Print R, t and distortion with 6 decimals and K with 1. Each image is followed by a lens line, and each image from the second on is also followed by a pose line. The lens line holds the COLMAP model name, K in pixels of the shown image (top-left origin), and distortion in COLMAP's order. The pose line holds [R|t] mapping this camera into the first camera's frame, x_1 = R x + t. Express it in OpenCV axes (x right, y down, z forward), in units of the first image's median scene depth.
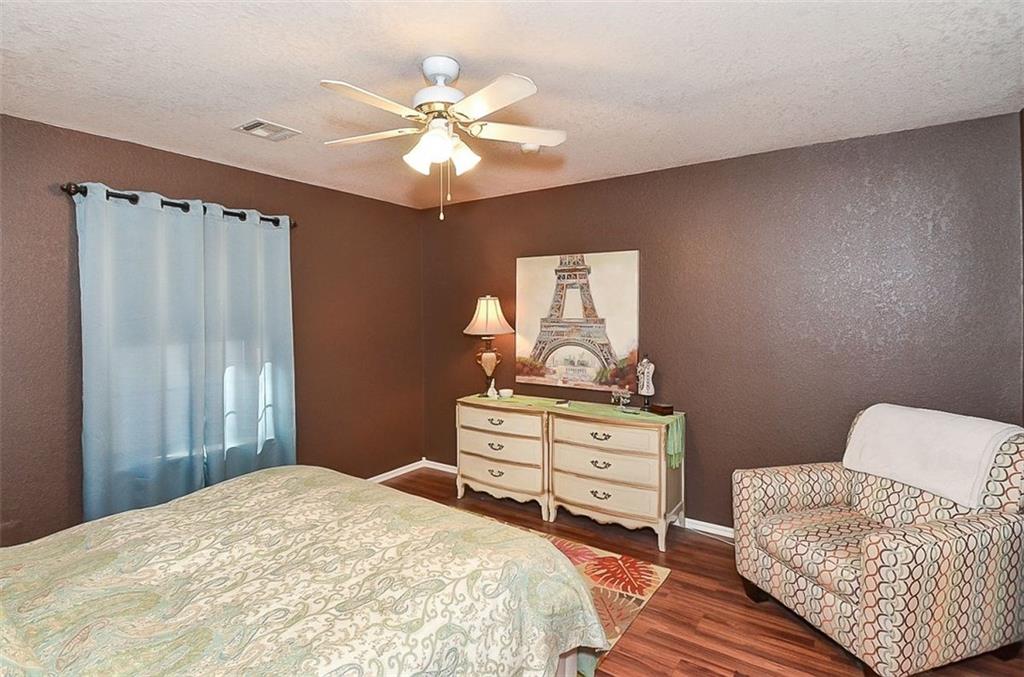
lens RADIAL K [[500.3, 0, 499.3], [0, 500.3, 319.0], [0, 0, 1]] dist [0.000315, -0.000028]
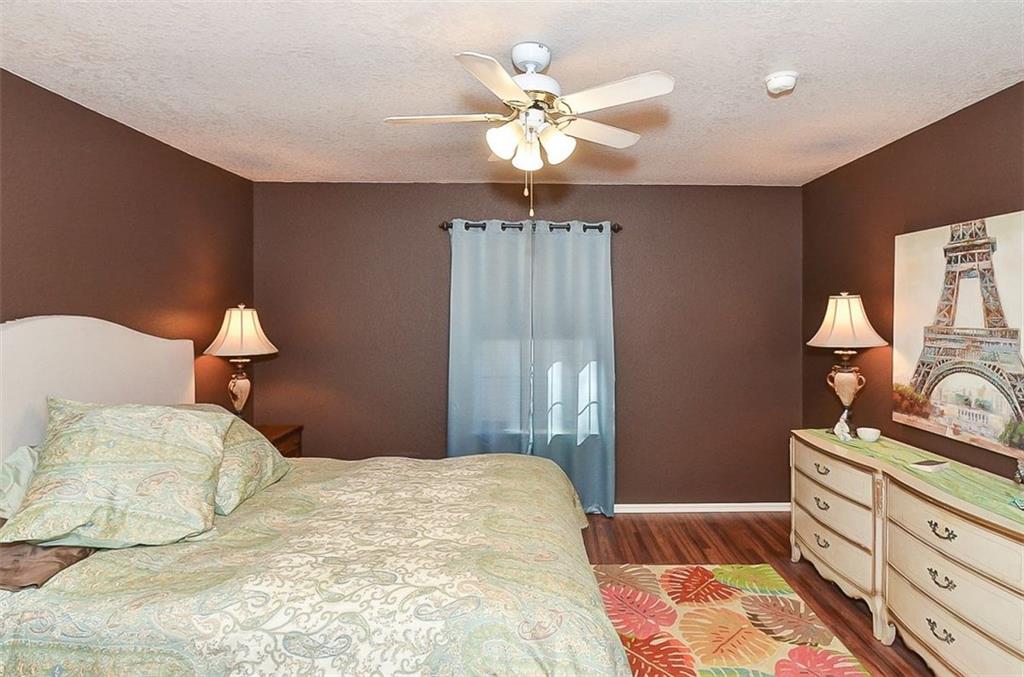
lens RADIAL K [[539.8, 0, 558.2], [0, 539.8, 310.0], [0, 0, 1]] dist [-0.004388, -0.000539]
pose [[0.606948, 0.000988, -0.794741, 0.377078], [-0.017094, 0.999784, -0.011812, -0.006818], [0.794557, 0.020755, 0.606834, 0.229210]]
